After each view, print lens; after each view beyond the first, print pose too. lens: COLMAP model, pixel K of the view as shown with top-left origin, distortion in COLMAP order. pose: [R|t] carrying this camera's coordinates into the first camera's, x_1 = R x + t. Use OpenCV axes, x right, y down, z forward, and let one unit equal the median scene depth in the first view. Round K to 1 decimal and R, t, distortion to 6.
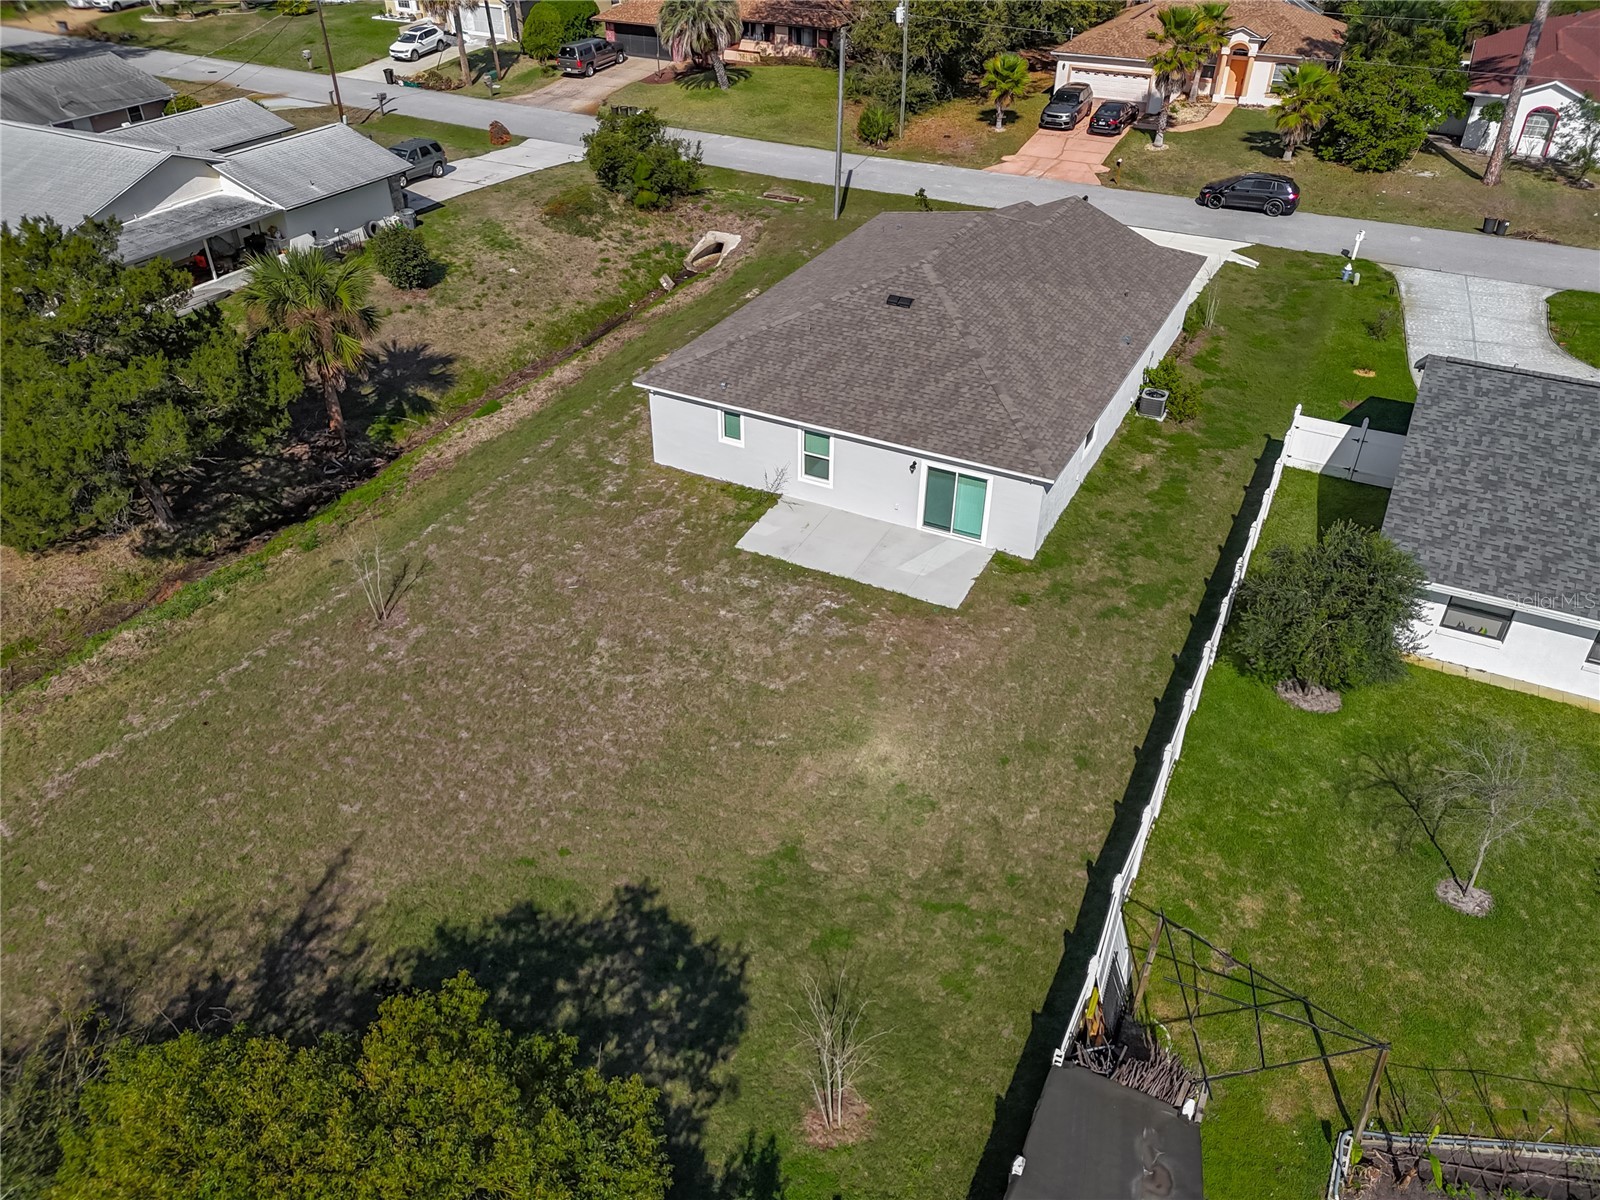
lens RADIAL K [[1169.5, 0, 804.4], [0, 1169.5, 604.9], [0, 0, 1]] dist [0.063673, -0.056758]
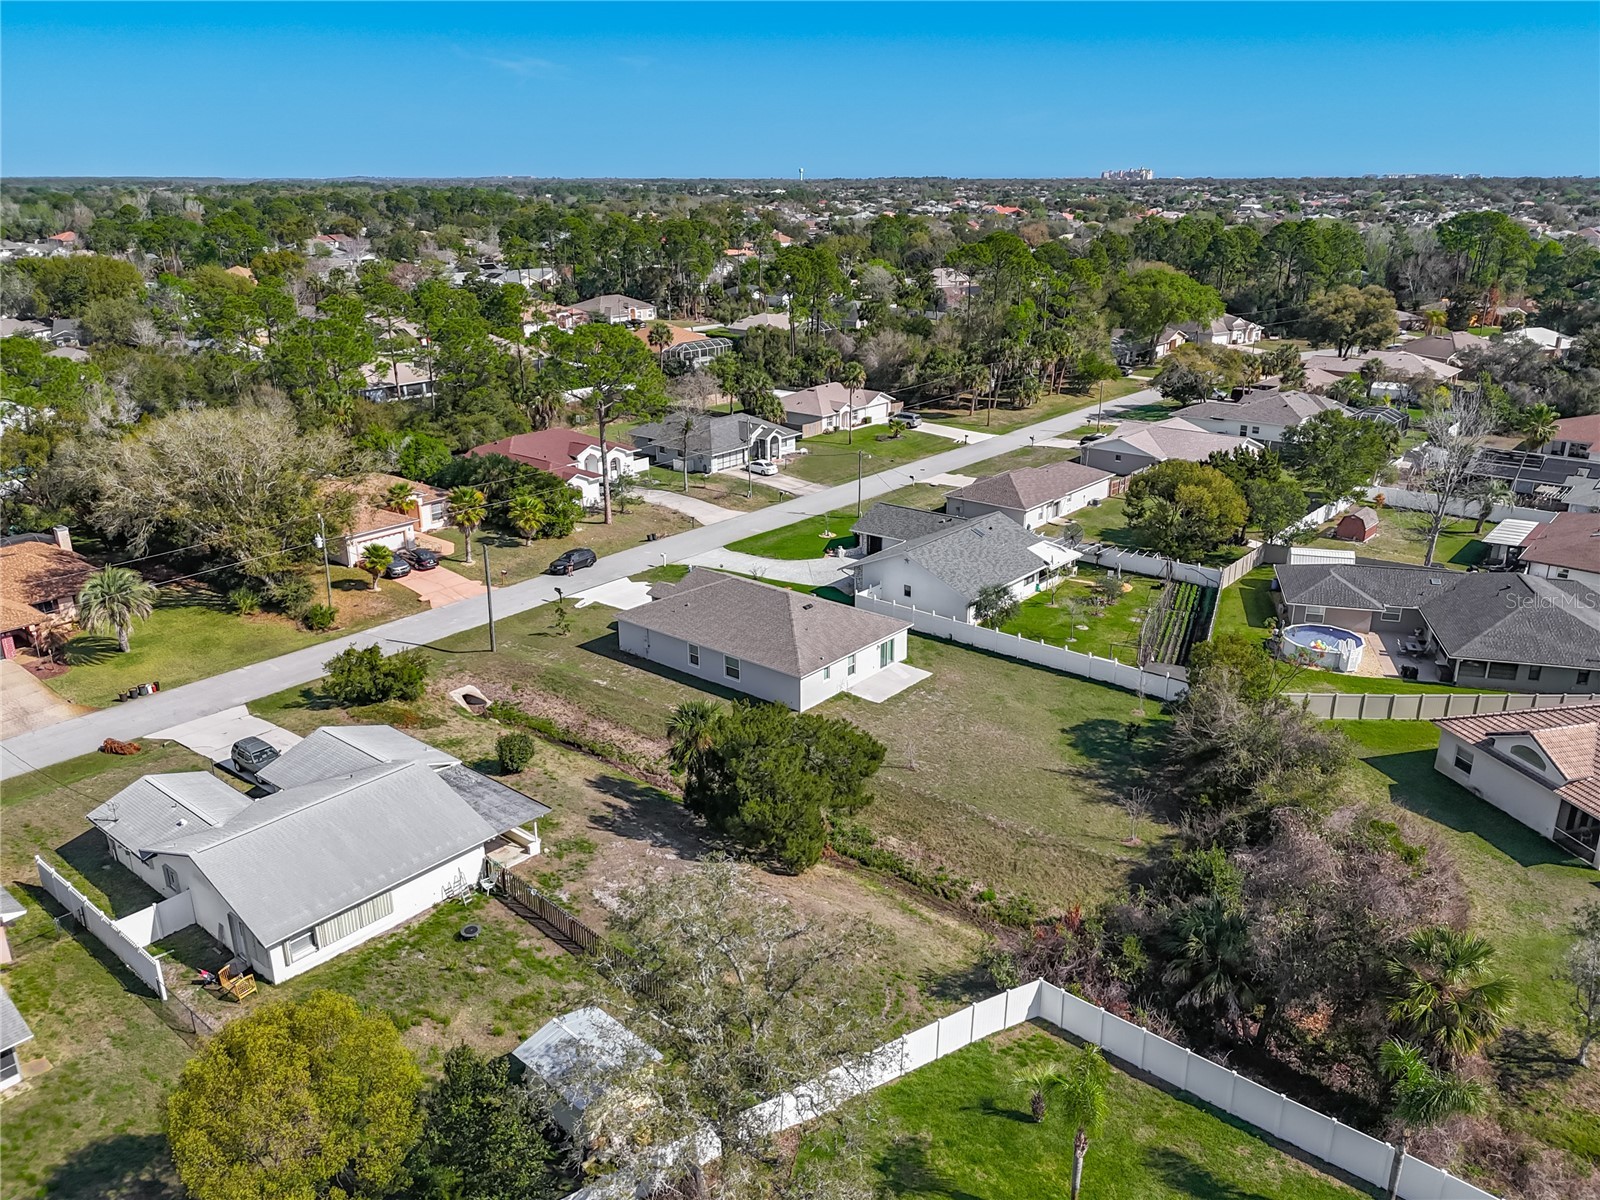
lens RADIAL K [[1184.1, 0, 800.0], [0, 1184.1, 600.0], [0, 0, 1]] dist [0.109572, -0.159692]
pose [[0.225346, -0.332970, 0.915614, -1.497052], [0.566369, 0.809451, 0.154971, -0.458145], [-0.792745, 0.483653, 0.370991, 0.073055]]
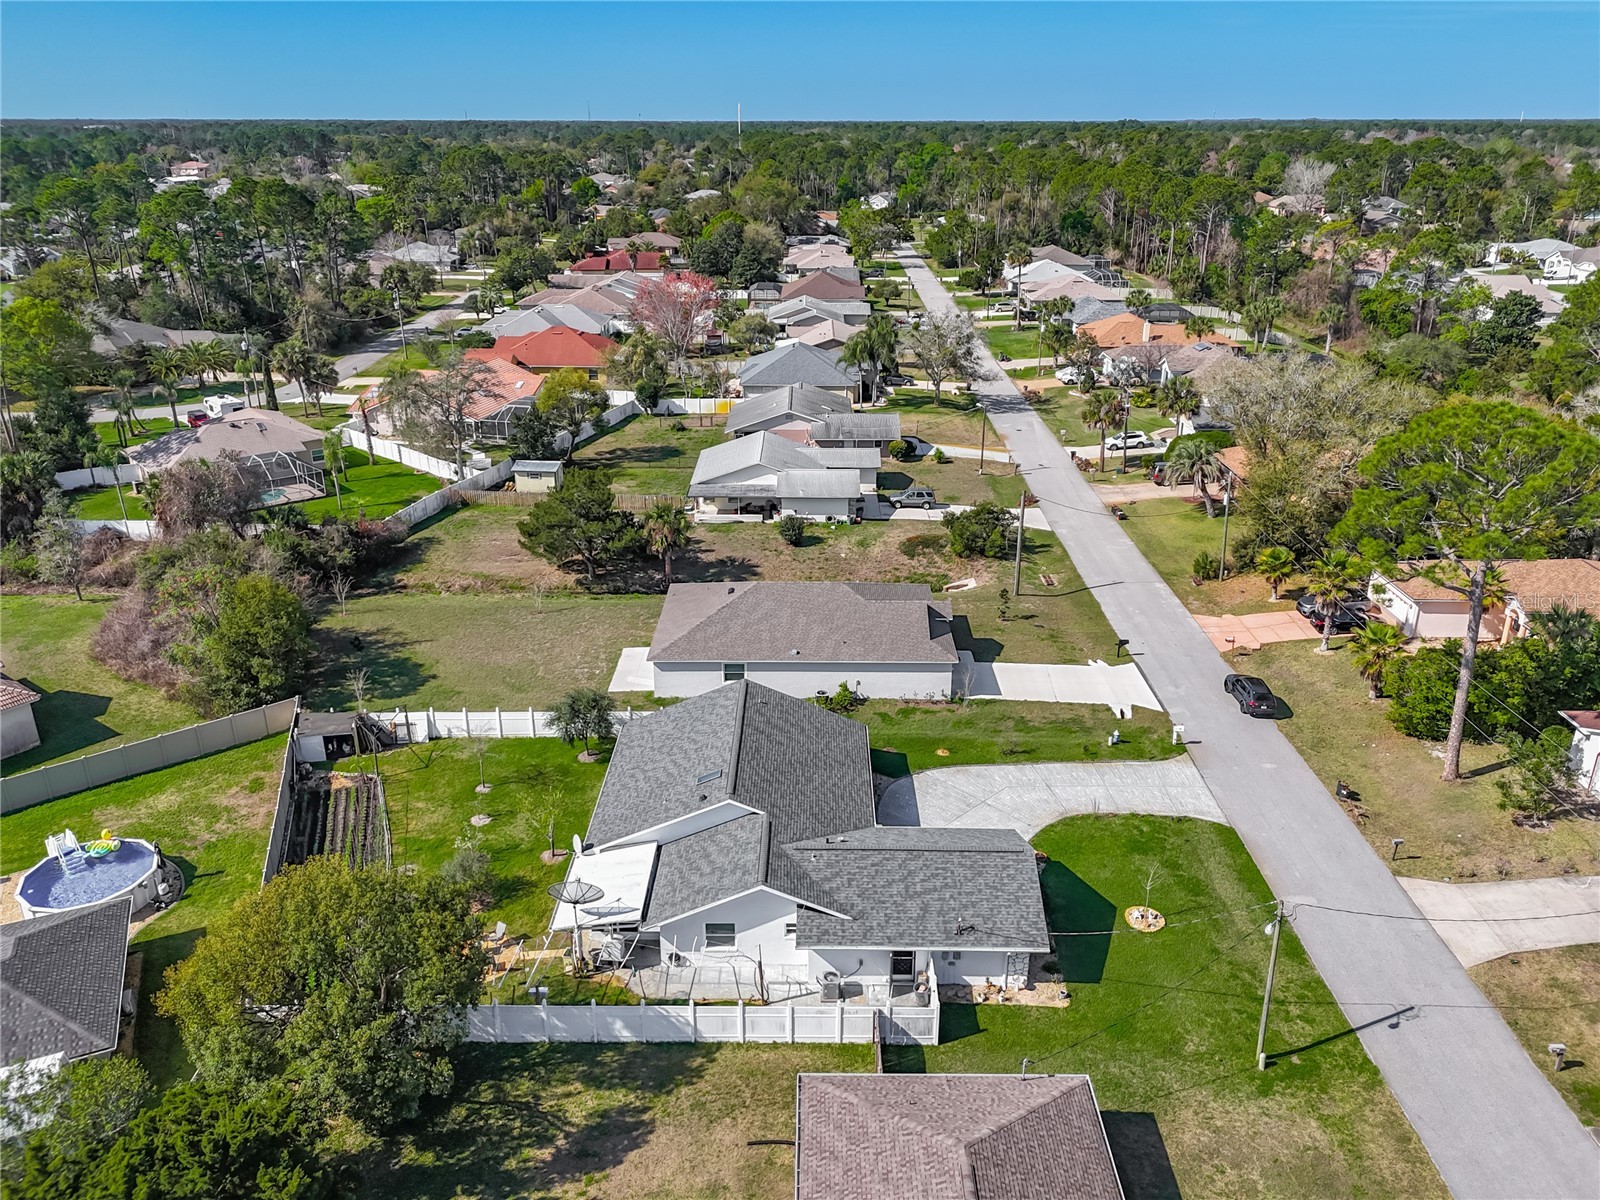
lens RADIAL K [[1184.1, 0, 800.0], [0, 1184.1, 600.0], [0, 0, 1]] dist [0.109572, -0.159692]
pose [[0.442162, 0.328111, -0.834767, 1.403774], [-0.515012, 0.854849, 0.063211, -0.316417], [0.734340, 0.401966, 0.546962, -0.082102]]
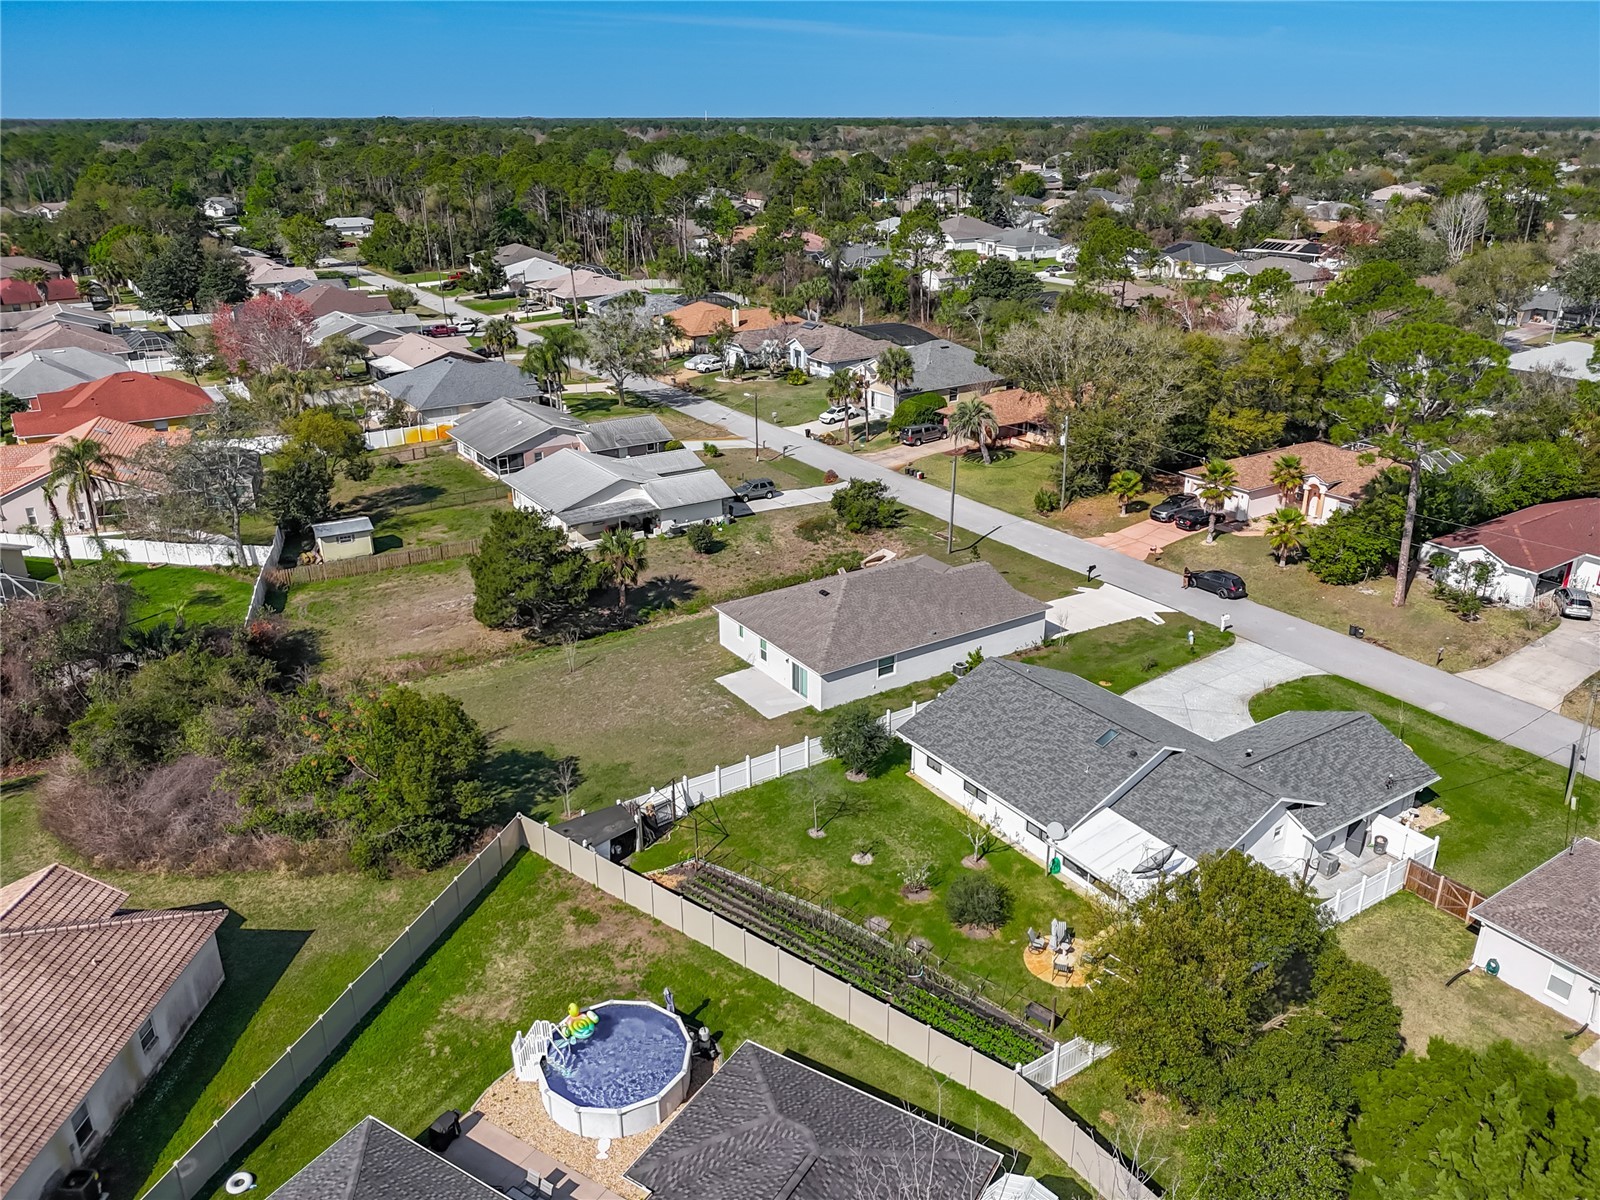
lens RADIAL K [[1184.6, 0, 804.1], [0, 1184.6, 615.7], [0, 0, 1]] dist [0.088241, -0.137463]
pose [[0.870007, 0.182814, -0.457894, 0.747450], [-0.278540, 0.948556, -0.150520, 0.087728], [0.406821, 0.258495, 0.876172, -0.659516]]
